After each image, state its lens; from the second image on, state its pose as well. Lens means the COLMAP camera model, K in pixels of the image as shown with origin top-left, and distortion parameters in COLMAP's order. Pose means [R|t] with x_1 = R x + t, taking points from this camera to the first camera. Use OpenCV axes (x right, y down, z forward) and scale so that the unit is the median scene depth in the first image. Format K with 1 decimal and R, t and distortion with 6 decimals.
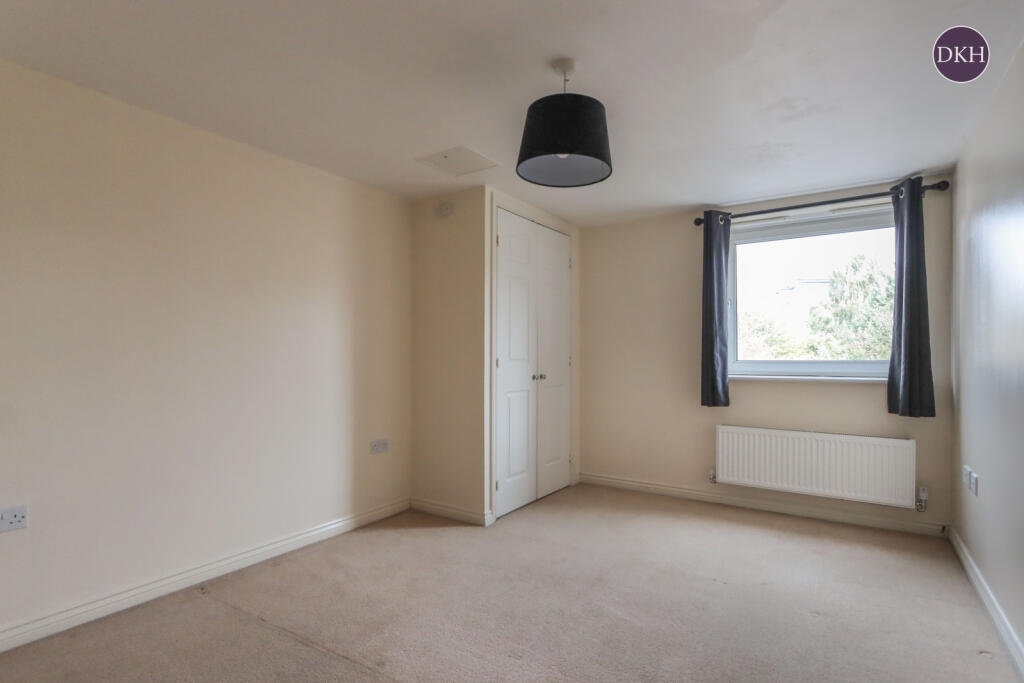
lens RADIAL K [[514.2, 0, 512.0], [0, 514.2, 341.5], [0, 0, 1]] dist [0.000501, 0.000112]
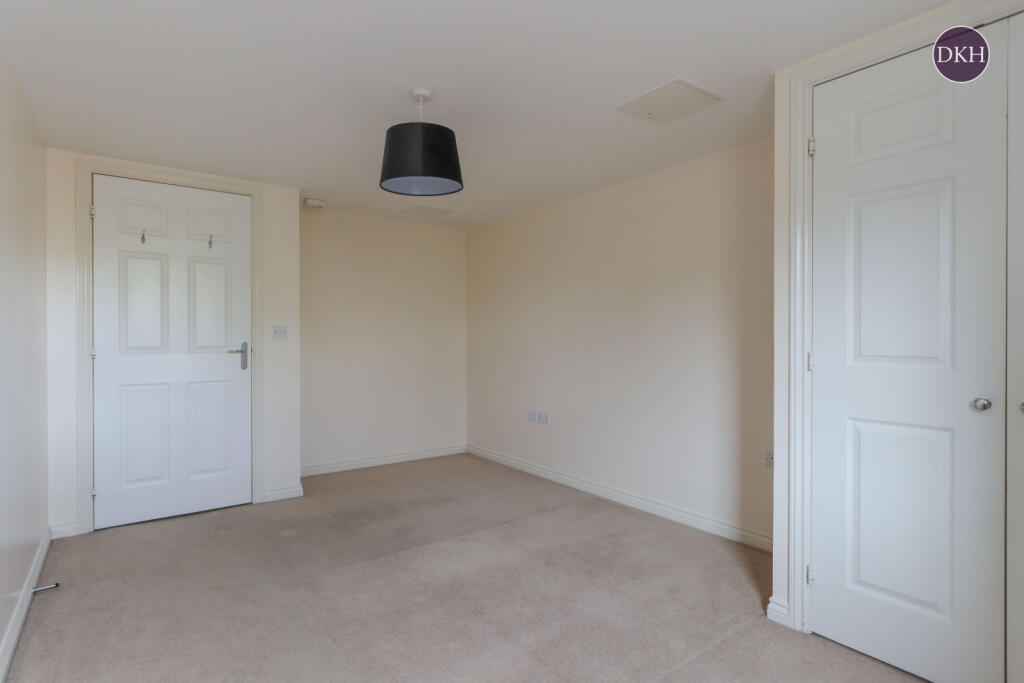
lens RADIAL K [[526.4, 0, 512.0], [0, 526.4, 341.5], [0, 0, 1]] dist [-0.000006, 0.000024]
pose [[-0.337077, 0.004868, -0.941464, 0.612545], [0.026579, 0.999637, -0.004347, 0.012049], [0.941102, -0.026489, -0.337084, 0.854352]]
